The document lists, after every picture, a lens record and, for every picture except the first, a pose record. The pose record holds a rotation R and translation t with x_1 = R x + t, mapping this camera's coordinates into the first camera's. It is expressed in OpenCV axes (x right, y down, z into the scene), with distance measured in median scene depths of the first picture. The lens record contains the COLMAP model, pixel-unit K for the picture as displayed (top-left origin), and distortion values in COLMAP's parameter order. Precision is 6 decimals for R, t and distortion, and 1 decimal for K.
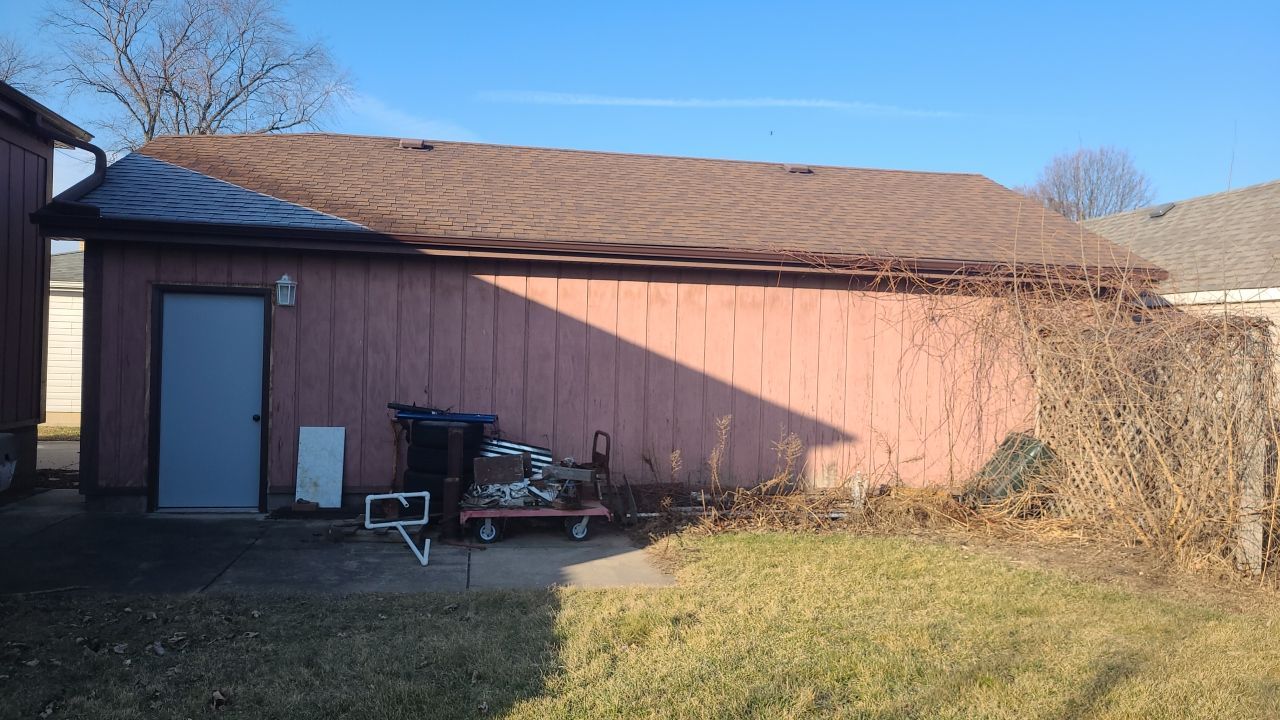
lens RADIAL K [[955.8, 0, 641.1], [0, 955.8, 366.1], [0, 0, 1]] dist [0.037595, -0.003461]
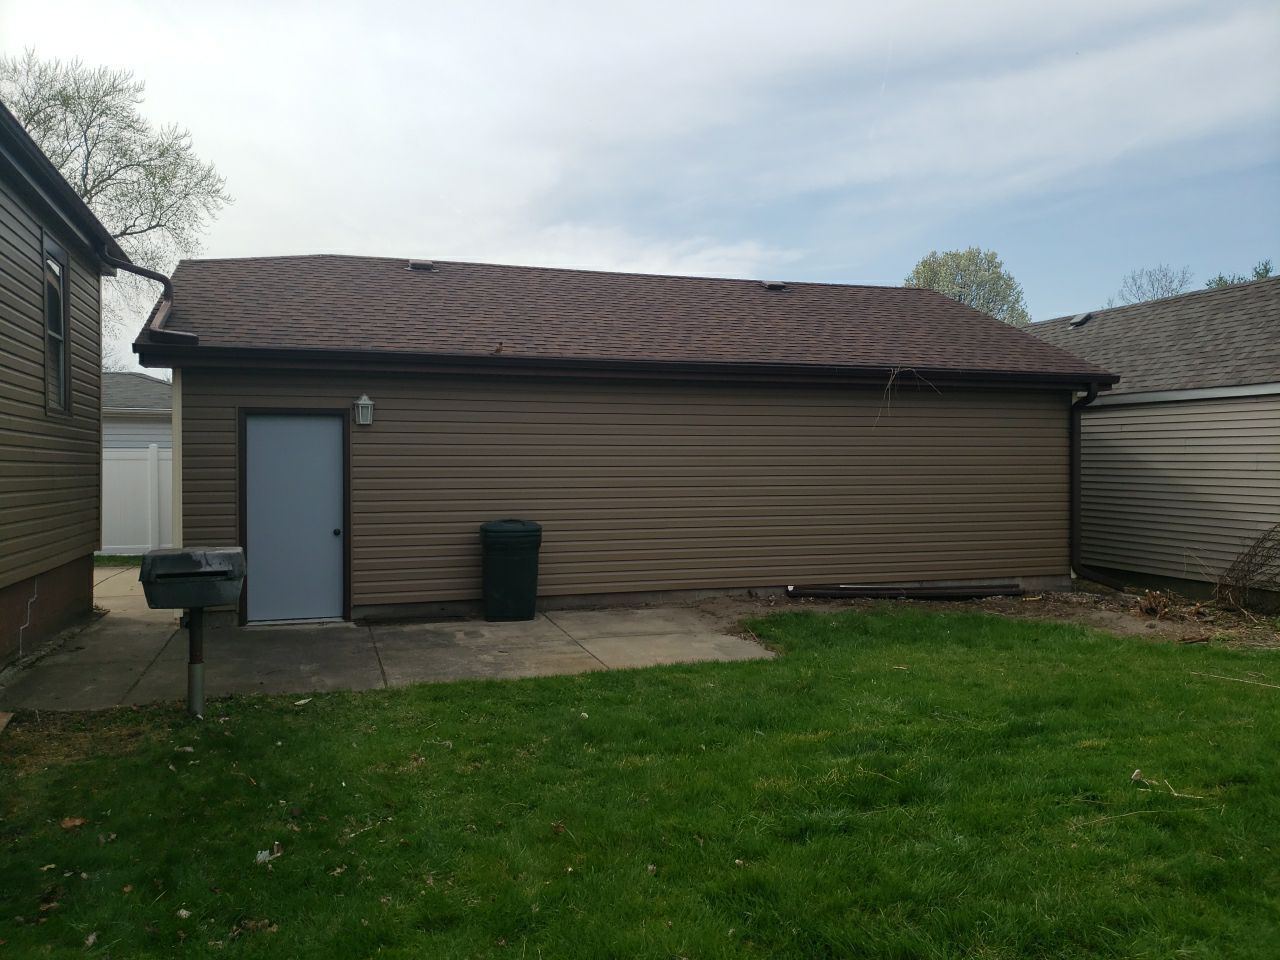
lens RADIAL K [[993.7, 0, 631.9], [0, 993.7, 476.5], [0, 0, 1]] dist [0.005651, 0.001773]
pose [[0.990472, -0.032829, 0.133745, -0.197514], [0.032552, 0.999461, 0.004256, -0.000956], [-0.133813, 0.000138, 0.991007, -0.109917]]
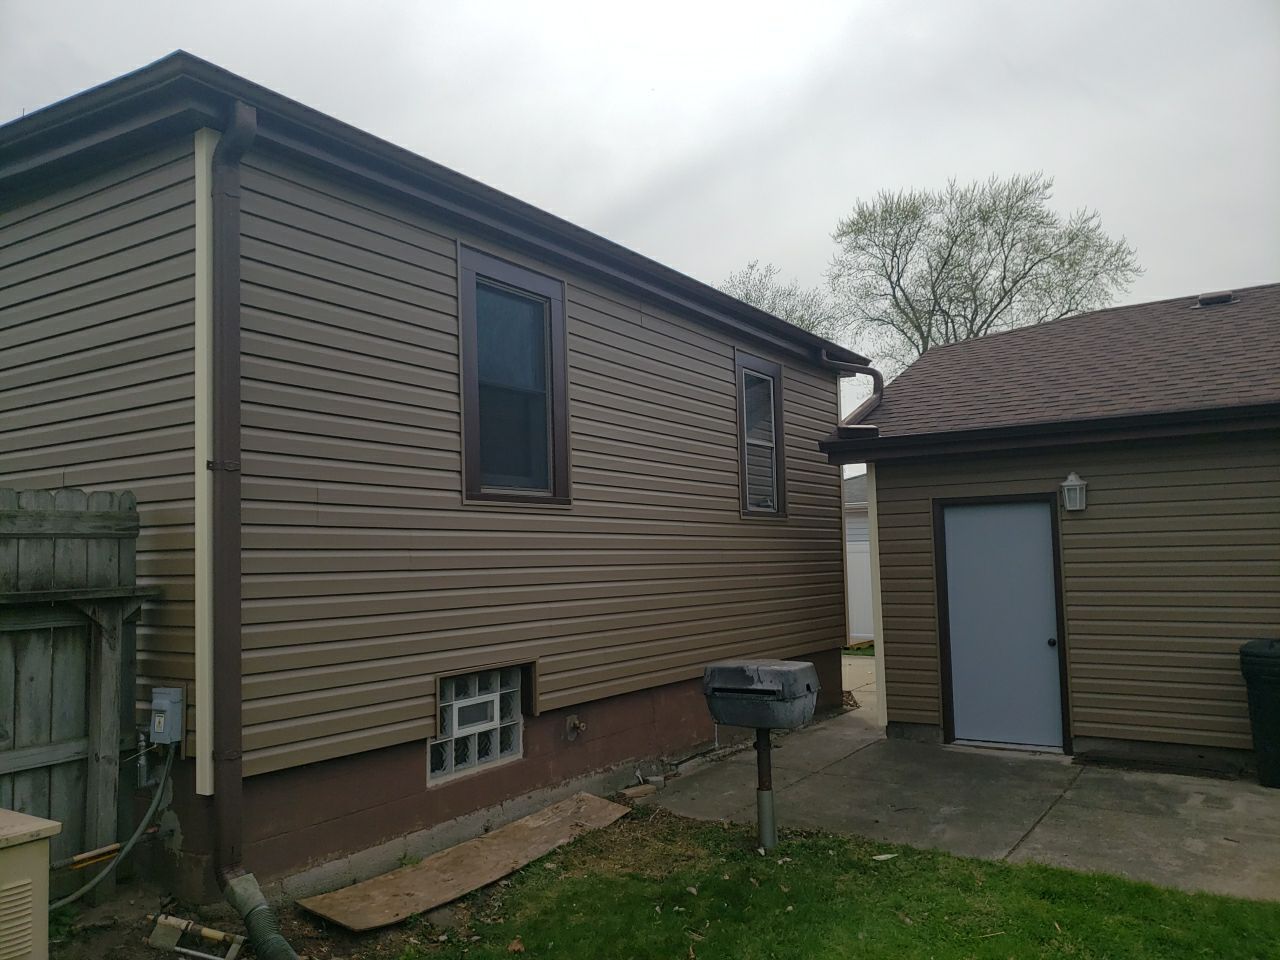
lens RADIAL K [[993.7, 0, 631.9], [0, 993.7, 476.5], [0, 0, 1]] dist [0.005651, 0.001773]
pose [[0.718540, -0.100155, -0.688236, -0.033970], [0.033733, 0.993431, -0.109349, -0.008318], [0.694667, 0.055355, 0.717199, 0.072410]]
